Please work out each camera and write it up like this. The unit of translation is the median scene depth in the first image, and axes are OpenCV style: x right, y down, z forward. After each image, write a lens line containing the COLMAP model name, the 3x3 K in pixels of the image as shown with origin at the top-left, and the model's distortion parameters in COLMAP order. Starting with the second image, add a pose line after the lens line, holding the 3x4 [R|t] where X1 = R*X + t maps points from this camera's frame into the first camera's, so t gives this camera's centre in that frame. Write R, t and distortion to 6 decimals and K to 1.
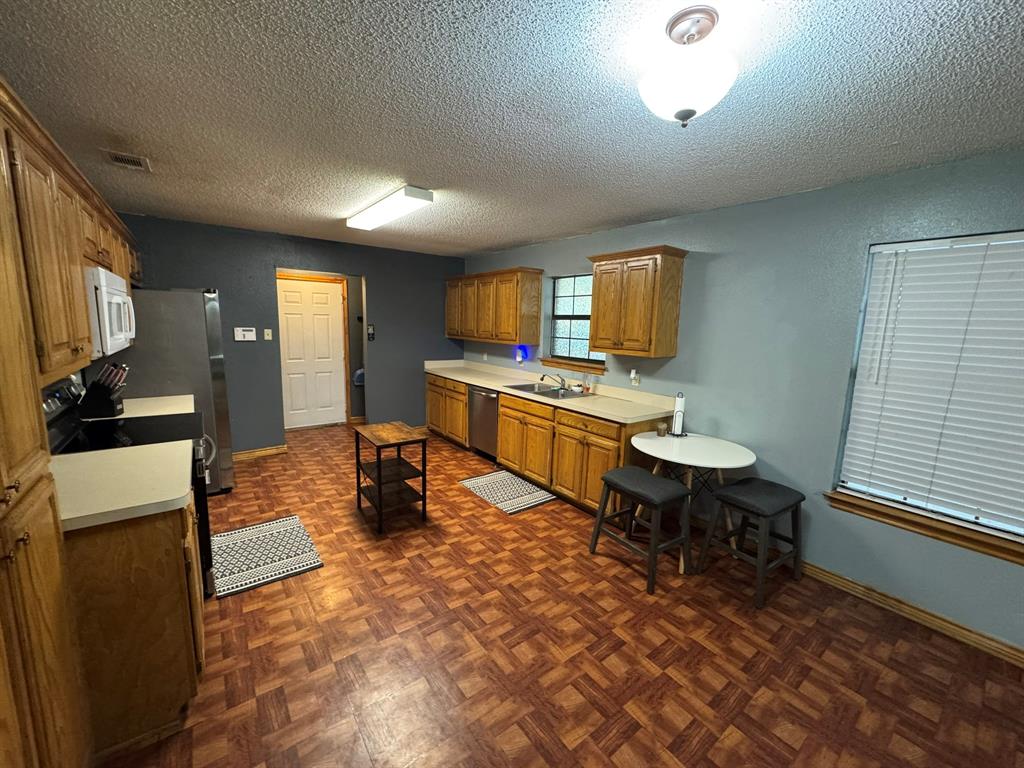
lens RADIAL K [[408.8, 0, 509.4], [0, 408.8, 382.7], [0, 0, 1]] dist [-0.000488, -0.000001]
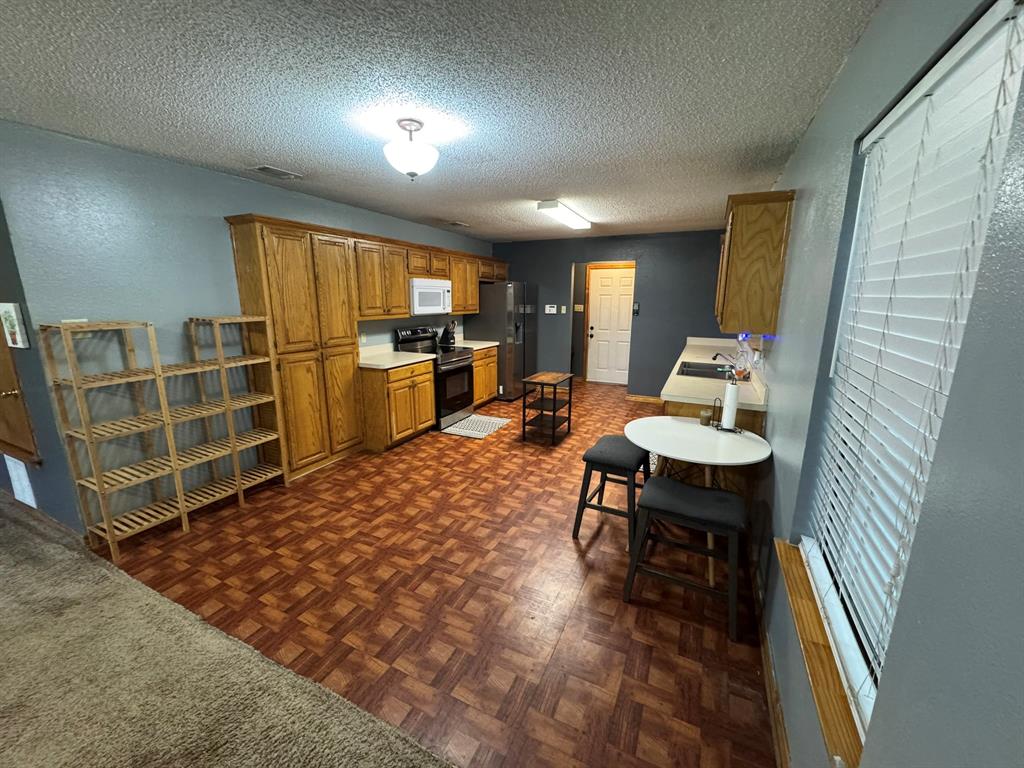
lens RADIAL K [[408.8, 0, 511.3], [0, 408.8, 383.5], [0, 0, 1]] dist [-0.000488, -0.000001]
pose [[0.457896, 0.159460, -0.874588, 1.058242], [-0.124299, 0.985602, 0.114624, -0.002390], [0.880273, 0.056225, 0.471124, 0.270914]]
